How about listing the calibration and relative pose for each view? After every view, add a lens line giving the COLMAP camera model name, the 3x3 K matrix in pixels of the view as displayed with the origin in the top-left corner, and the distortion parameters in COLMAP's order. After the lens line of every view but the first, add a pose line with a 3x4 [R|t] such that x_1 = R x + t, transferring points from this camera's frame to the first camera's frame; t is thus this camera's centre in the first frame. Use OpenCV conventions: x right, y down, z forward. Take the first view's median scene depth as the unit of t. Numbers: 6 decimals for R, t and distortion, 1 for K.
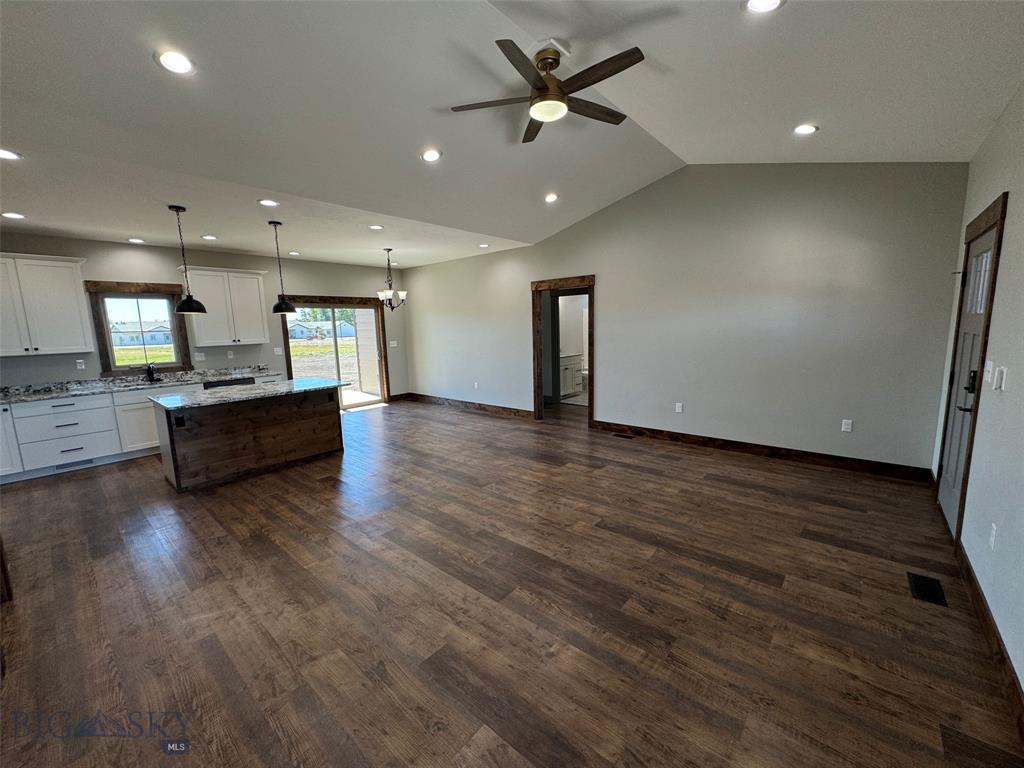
lens RADIAL K [[406.3, 0, 512.7], [0, 406.3, 383.2], [0, 0, 1]] dist [-0.001326, 0.000344]
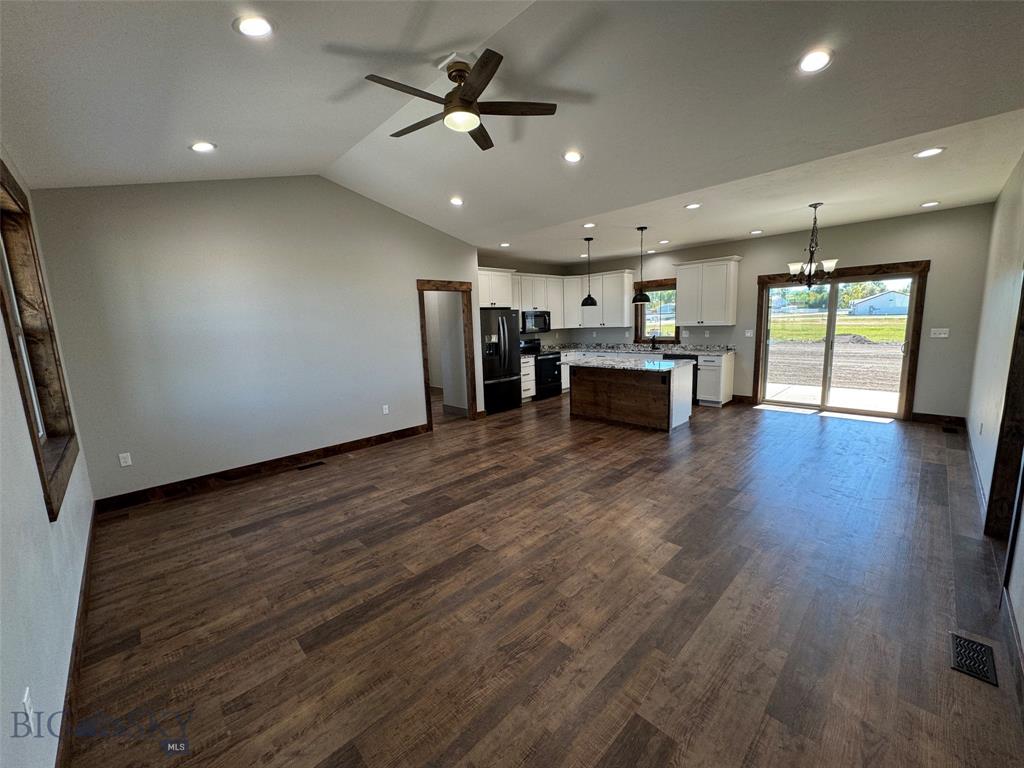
lens RADIAL K [[406.3, 0, 511.9], [0, 406.3, 384.1], [0, 0, 1]] dist [-0.001326, 0.000344]
pose [[-0.087976, 0.187533, -0.978311, 0.711052], [-0.104014, 0.975020, 0.196256, -0.138065], [0.990677, 0.119024, -0.066272, 0.747927]]
